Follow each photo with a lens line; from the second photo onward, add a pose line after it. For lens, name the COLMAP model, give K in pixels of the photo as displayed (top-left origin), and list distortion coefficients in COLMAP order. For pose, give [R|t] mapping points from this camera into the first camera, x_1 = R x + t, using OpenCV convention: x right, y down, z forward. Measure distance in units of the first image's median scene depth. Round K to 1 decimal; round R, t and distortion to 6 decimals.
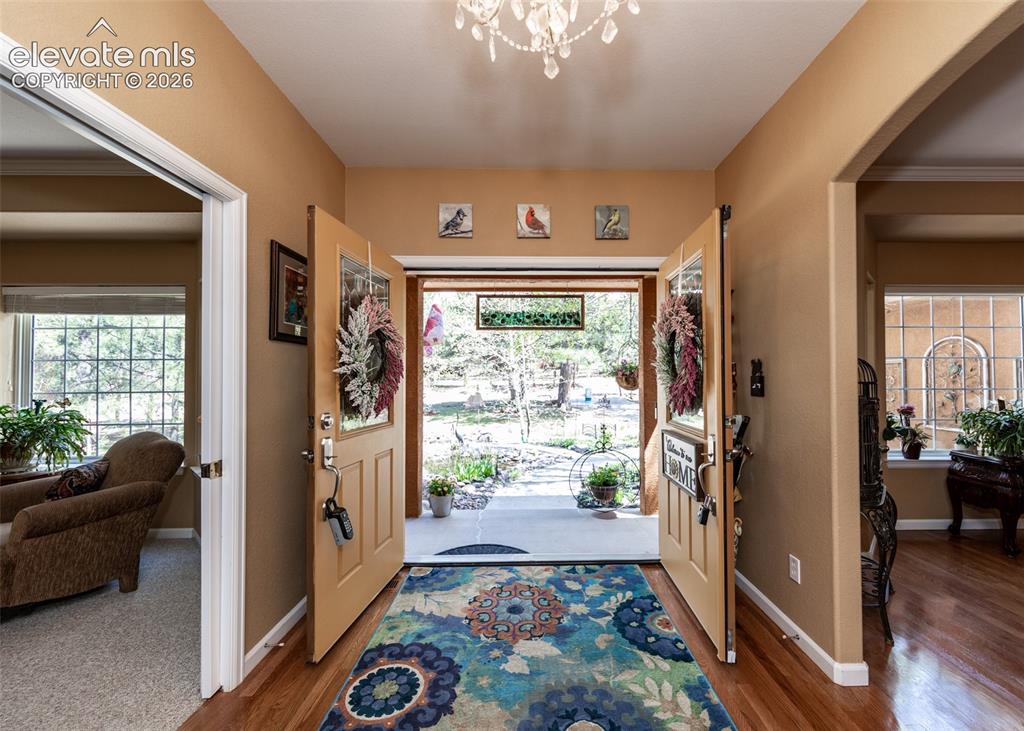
lens RADIAL K [[395.6, 0, 533.1], [0, 395.6, 374.0], [0, 0, 1]] dist [0.000847, 0.000057]
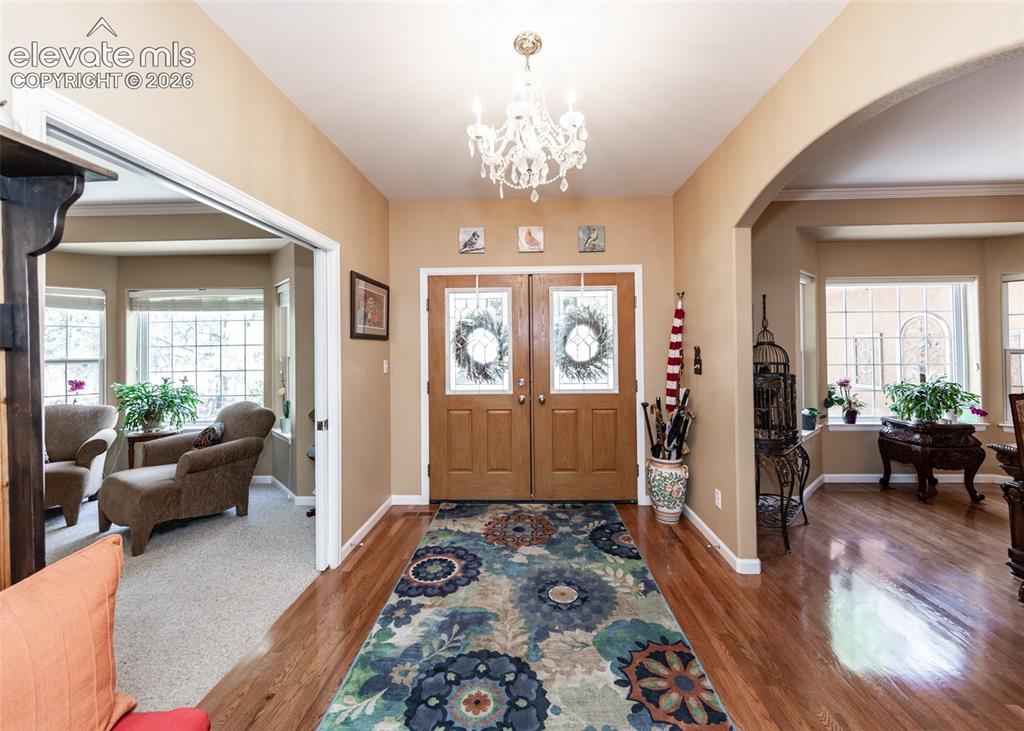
lens RADIAL K [[429.8, 0, 520.2], [0, 429.8, 335.6], [0, 0, 1]] dist [0.002757, -0.000489]
pose [[0.998833, -0.008696, -0.047518, 0.035771], [0.008239, 0.999918, -0.009806, -0.065608], [0.047600, 0.009403, 0.998822, -0.490012]]
